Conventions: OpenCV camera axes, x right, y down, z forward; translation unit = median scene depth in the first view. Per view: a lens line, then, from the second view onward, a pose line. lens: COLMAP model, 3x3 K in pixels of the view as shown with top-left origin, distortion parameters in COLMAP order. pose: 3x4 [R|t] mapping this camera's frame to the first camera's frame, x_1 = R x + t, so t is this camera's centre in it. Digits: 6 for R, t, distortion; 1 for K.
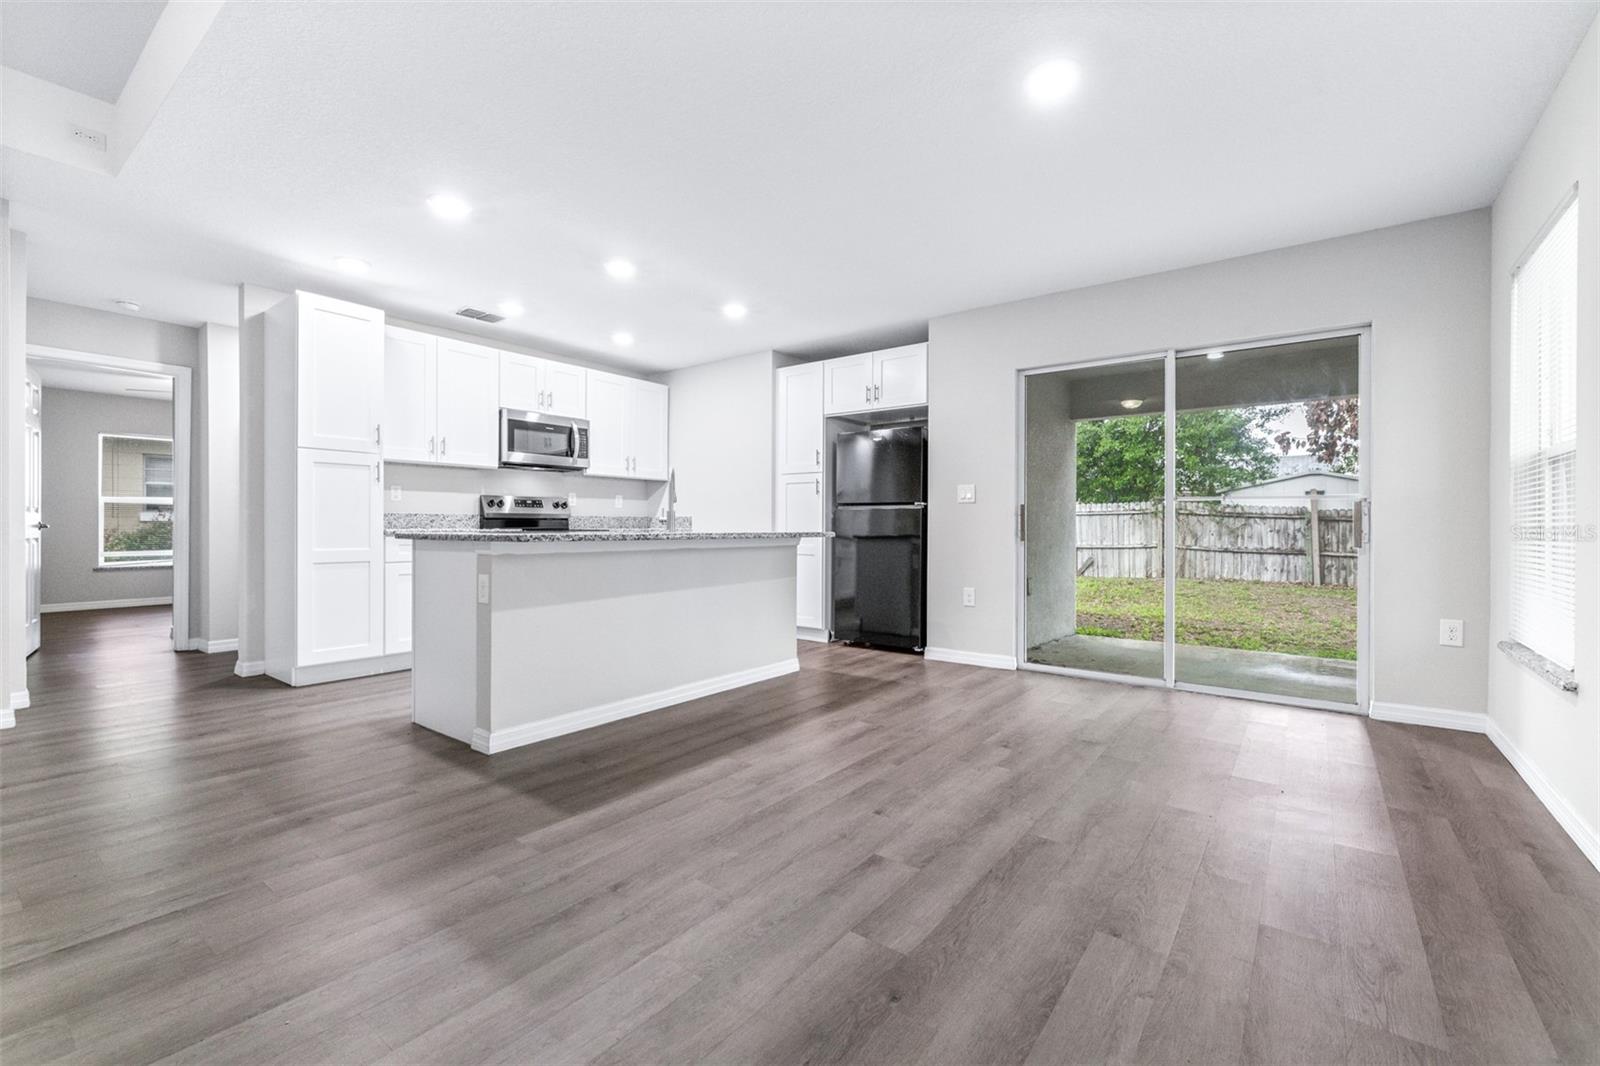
lens RADIAL K [[675.8, 0, 803.7], [0, 675.8, 526.5], [0, 0, 1]] dist [0.002819, -0.001033]
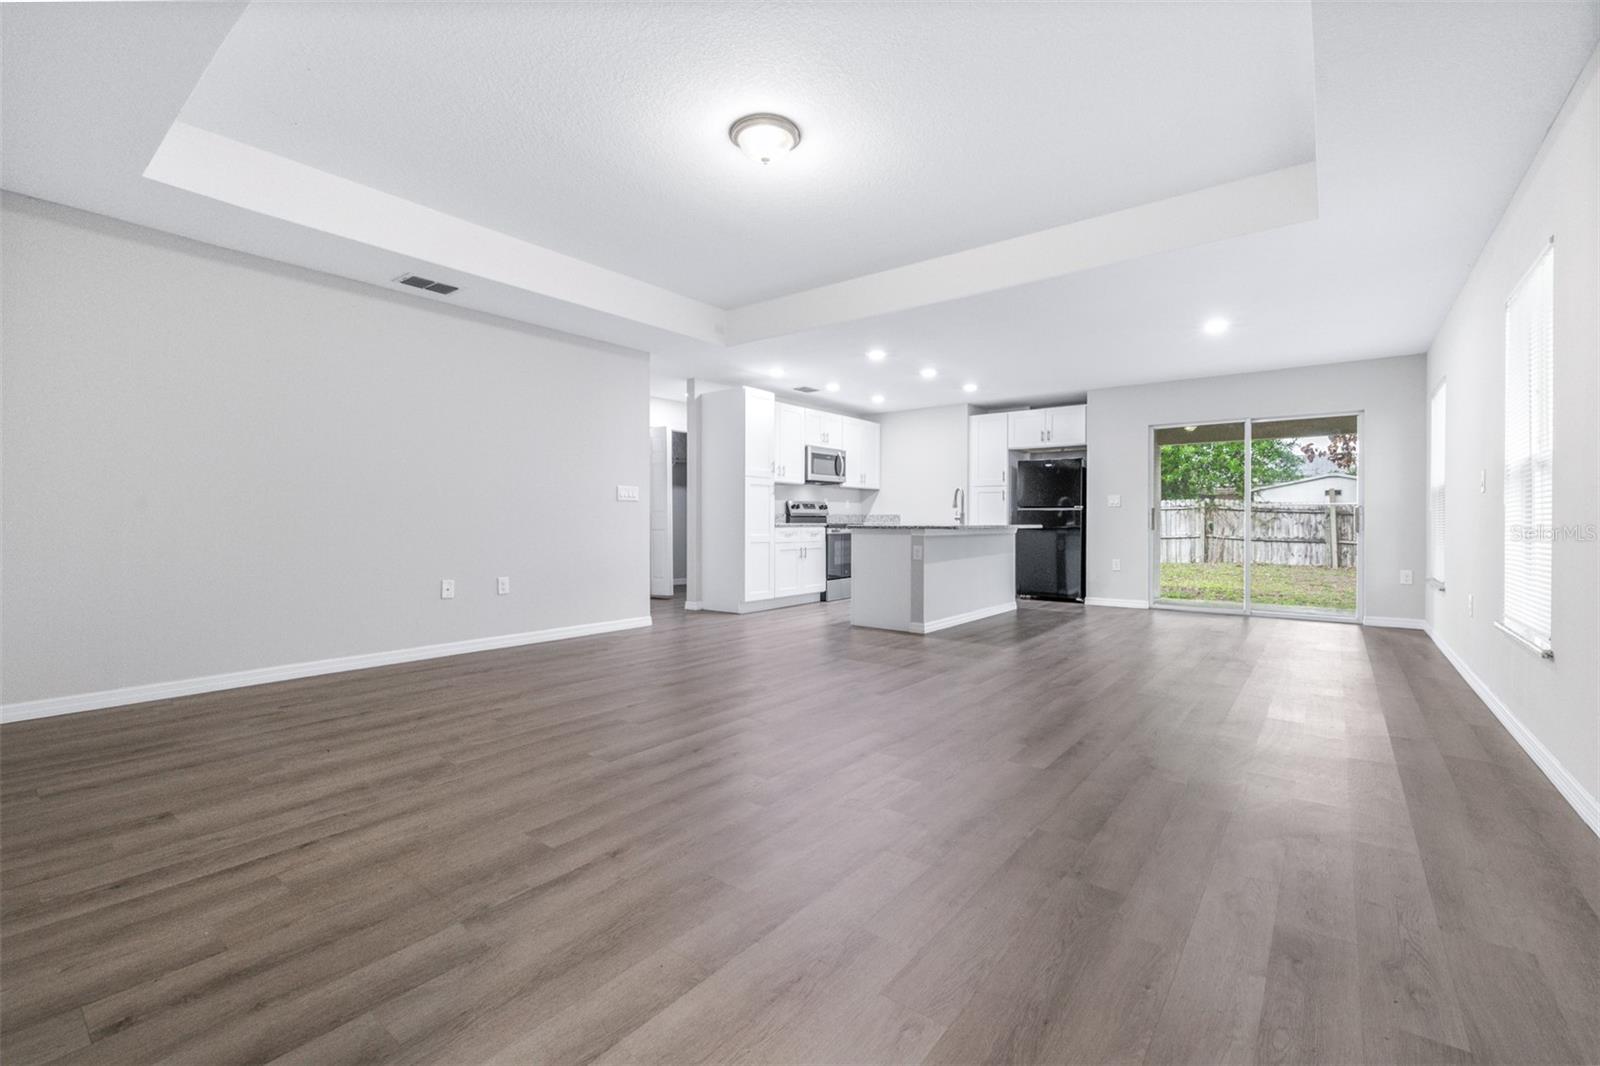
lens RADIAL K [[675.8, 0, 810.5], [0, 675.8, 521.1], [0, 0, 1]] dist [0.002819, -0.001033]
pose [[0.999941, -0.001757, -0.010682, -0.435214], [0.001774, 0.999997, 0.001528, -0.003208], [0.010679, -0.001547, 0.999942, -0.575639]]
